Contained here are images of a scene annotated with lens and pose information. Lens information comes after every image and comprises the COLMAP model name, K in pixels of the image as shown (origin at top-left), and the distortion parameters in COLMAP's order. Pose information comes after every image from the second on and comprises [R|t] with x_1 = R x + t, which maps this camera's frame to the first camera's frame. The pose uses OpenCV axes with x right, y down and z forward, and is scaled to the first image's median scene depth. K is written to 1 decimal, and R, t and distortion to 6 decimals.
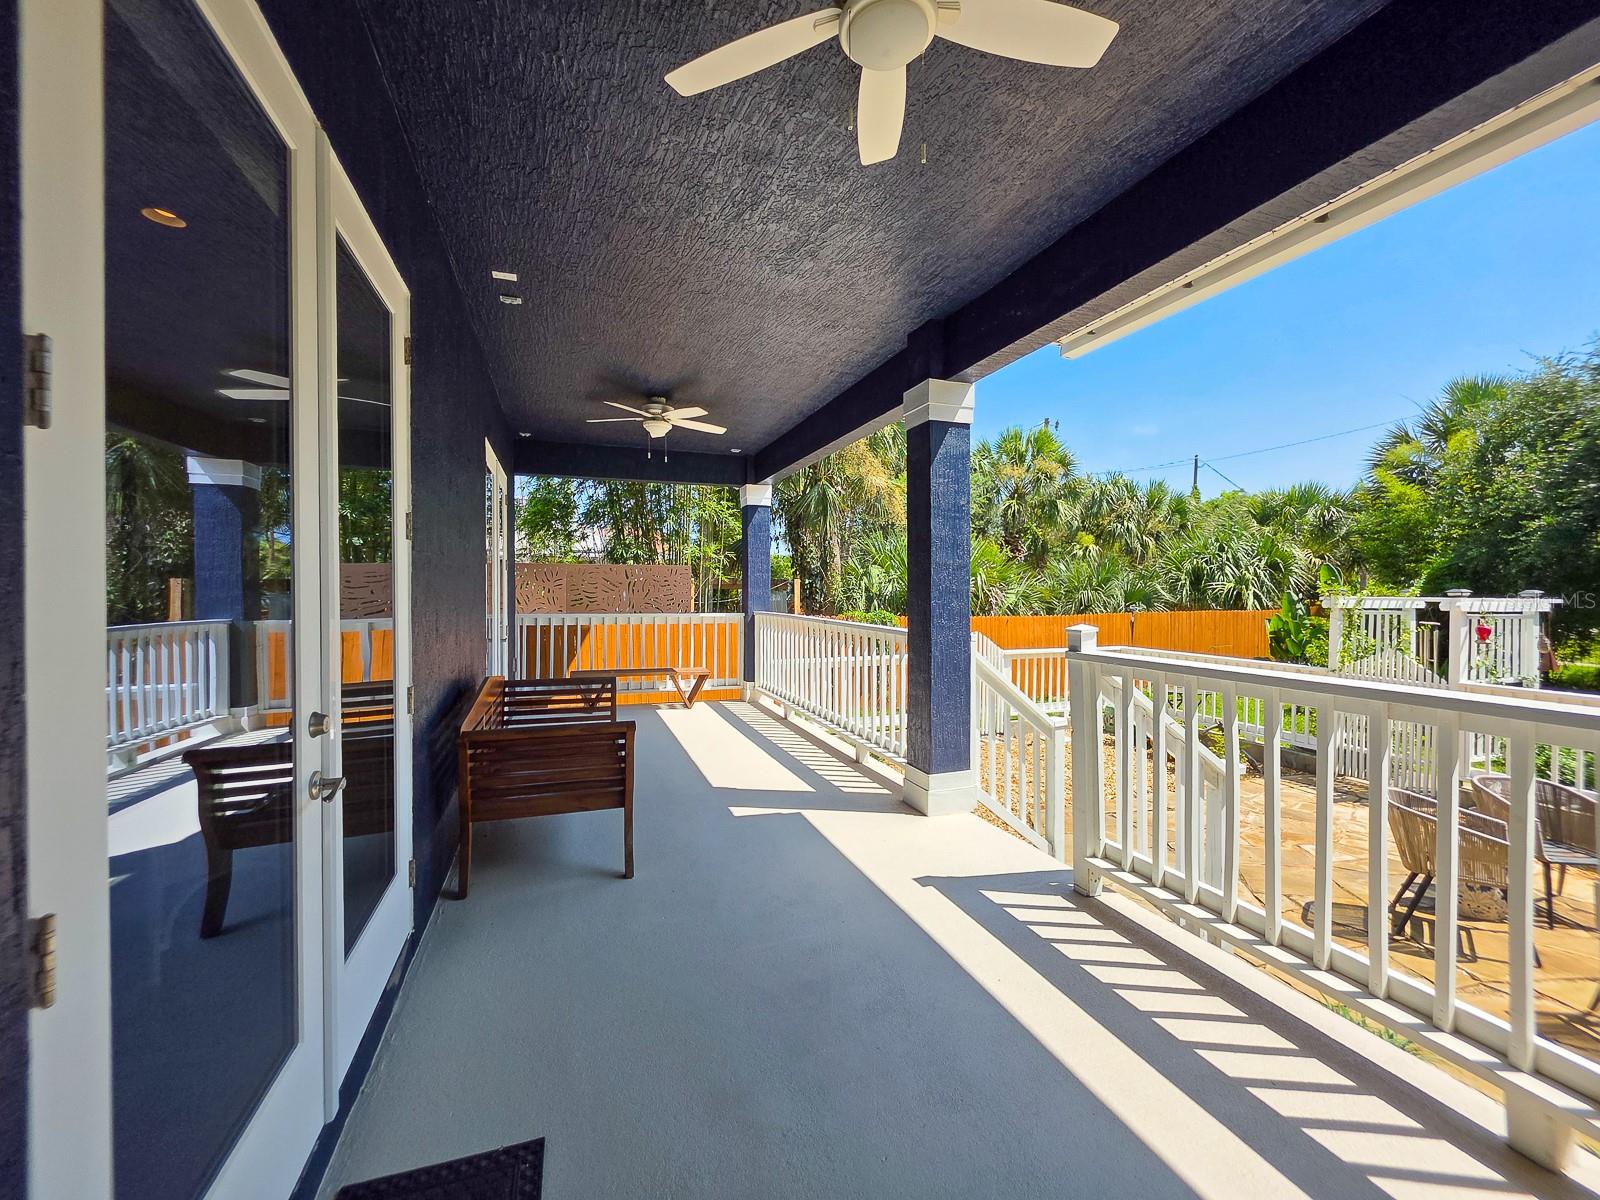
lens RADIAL K [[670.9, 0, 800.0], [0, 670.9, 600.0], [0, 0, 1]] dist [0.000459, -0.000075]
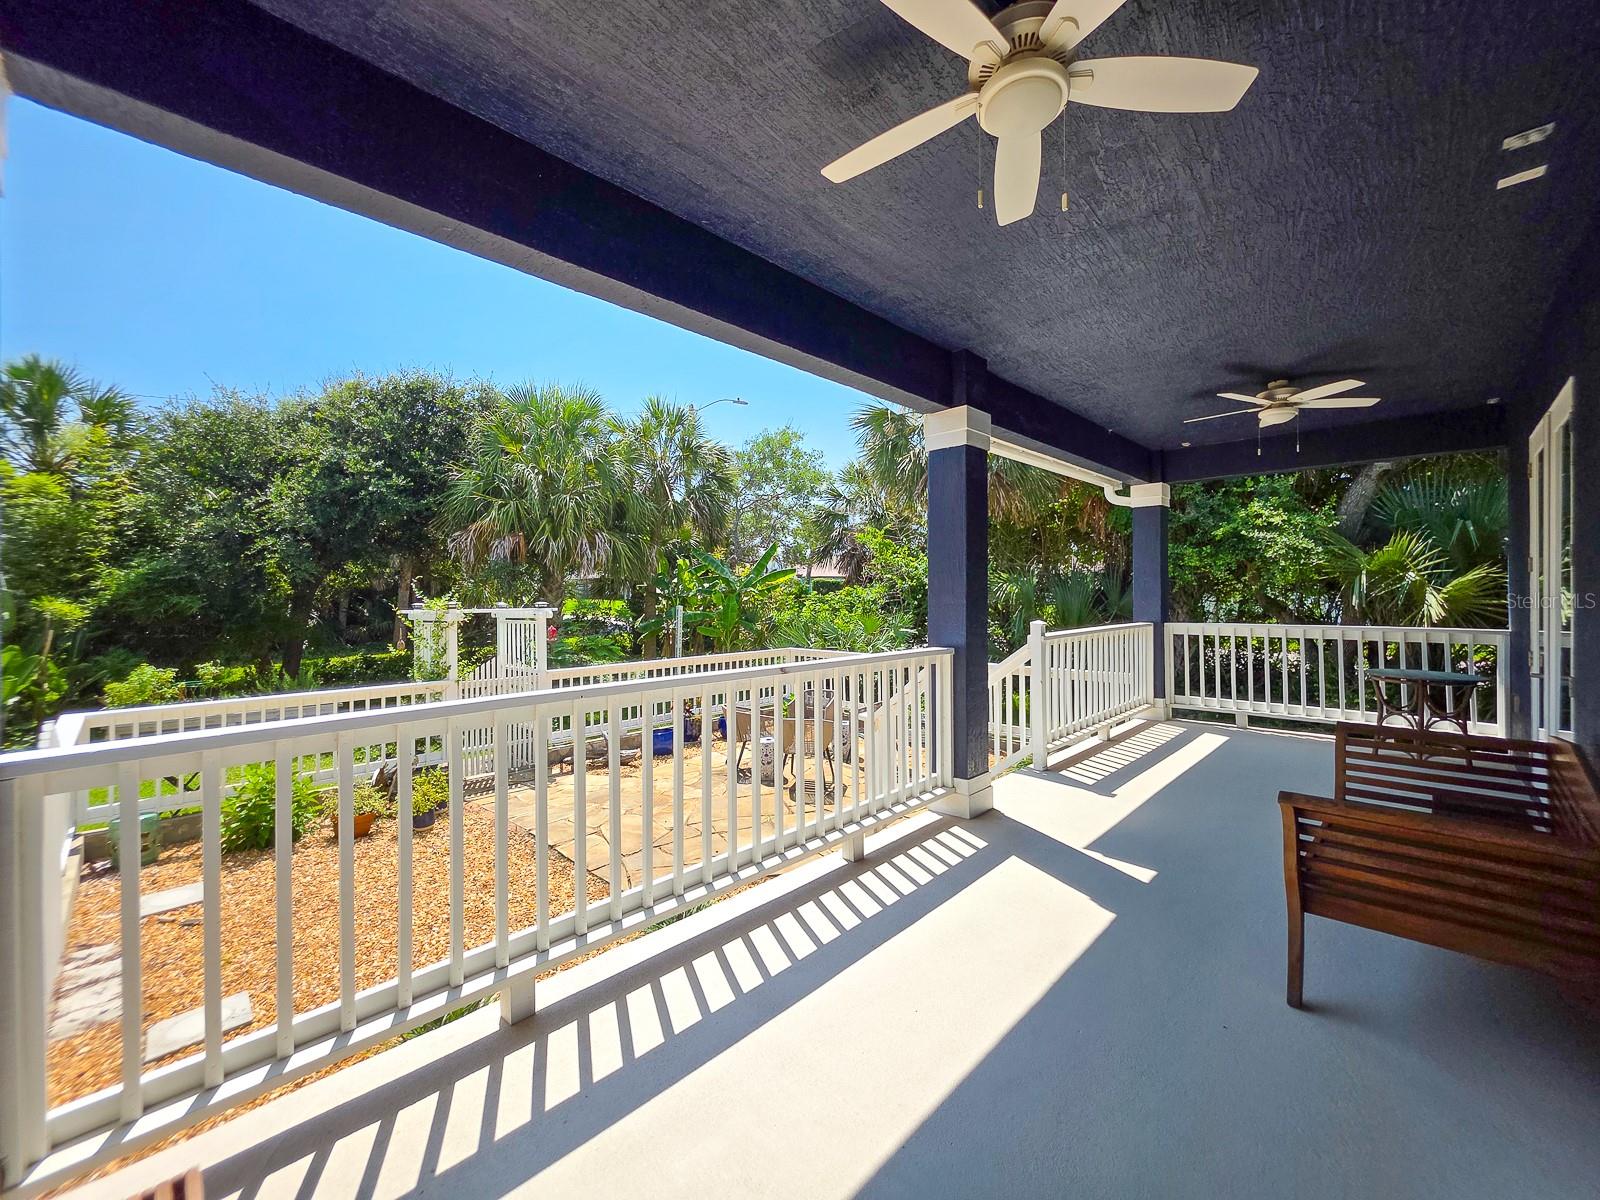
lens RADIAL K [[686.2, 0, 800.0], [0, 686.2, 600.0], [0, 0, 1]] dist [0.021916, 0.000133]
pose [[-0.469549, -0.000377, 0.882906, -0.323241], [0.023614, 0.999637, 0.012985, -0.019305], [-0.882591, 0.026946, -0.469369, 0.891012]]
